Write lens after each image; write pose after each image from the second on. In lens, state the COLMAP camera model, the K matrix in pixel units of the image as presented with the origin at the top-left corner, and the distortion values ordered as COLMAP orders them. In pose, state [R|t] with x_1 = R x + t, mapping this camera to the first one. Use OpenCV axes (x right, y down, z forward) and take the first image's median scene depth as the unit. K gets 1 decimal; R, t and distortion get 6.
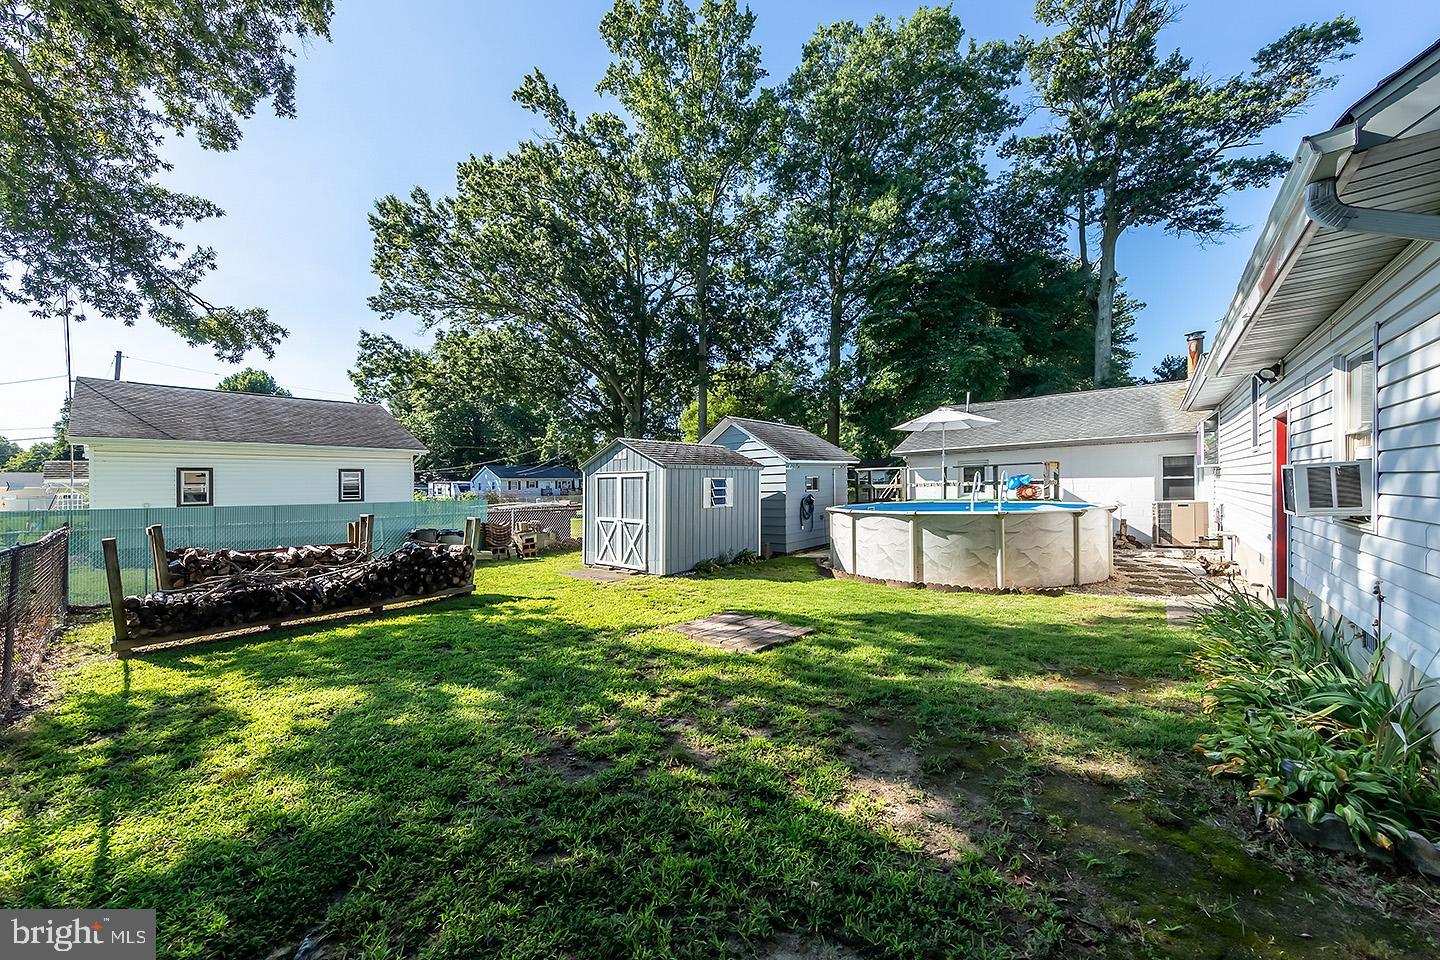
lens RADIAL K [[512.9, 0, 722.7], [0, 512.9, 481.2], [0, 0, 1]] dist [0.001506, 0.000034]
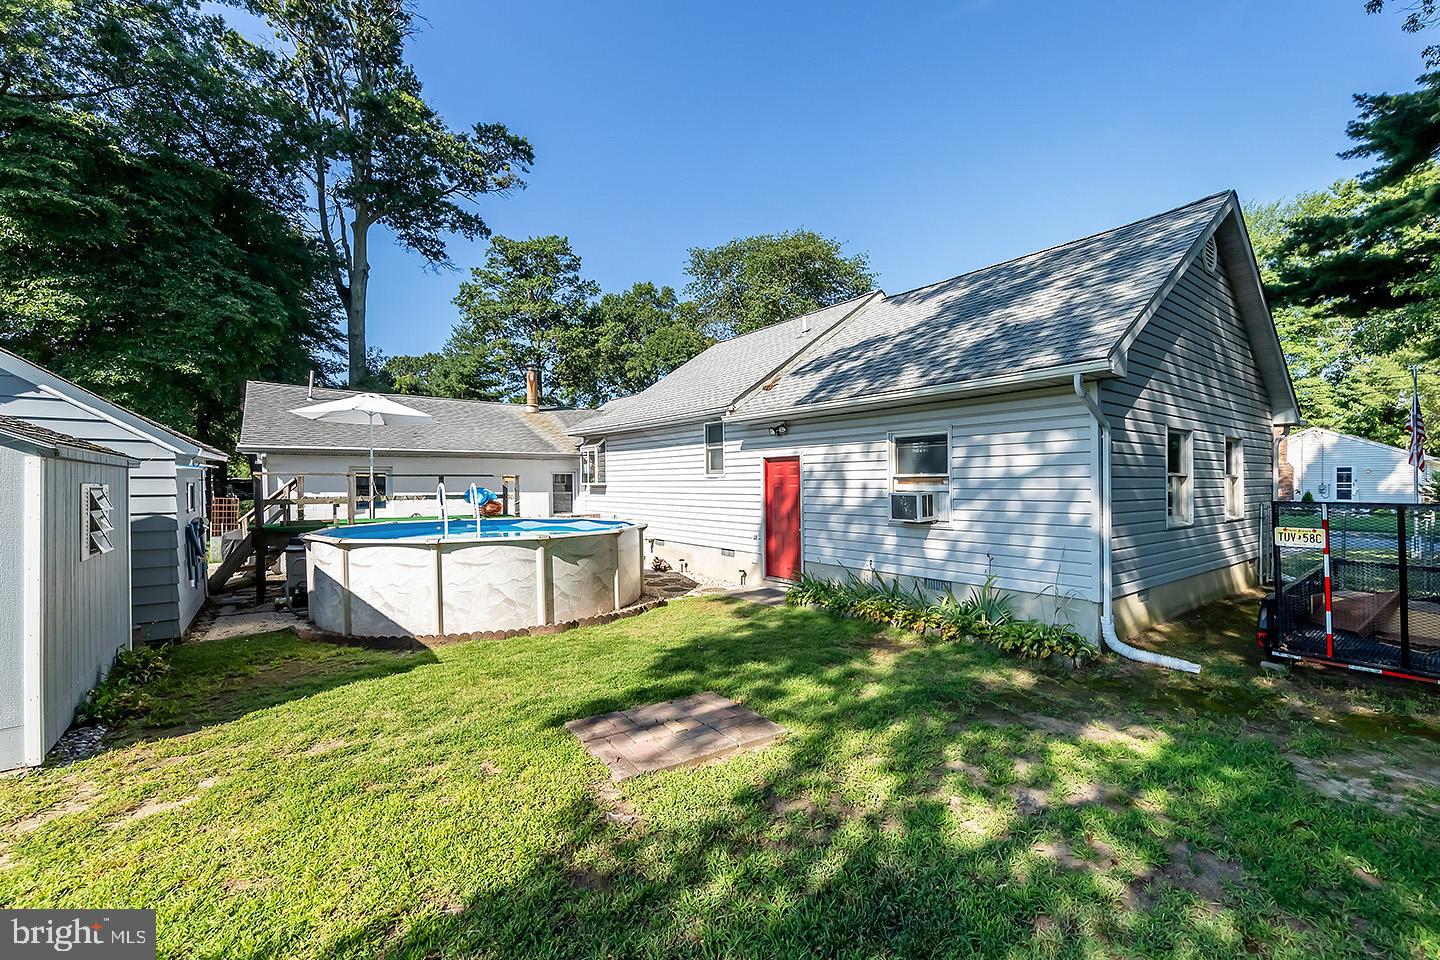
lens RADIAL K [[600.9, 0, 721.8], [0, 600.9, 489.9], [0, 0, 1]] dist [0.003971, 0.000369]
pose [[0.218536, 0.015874, 0.975700, -0.464841], [-0.012660, 0.999830, -0.013431, -0.001756], [-0.975747, -0.009418, 0.218699, 0.519698]]
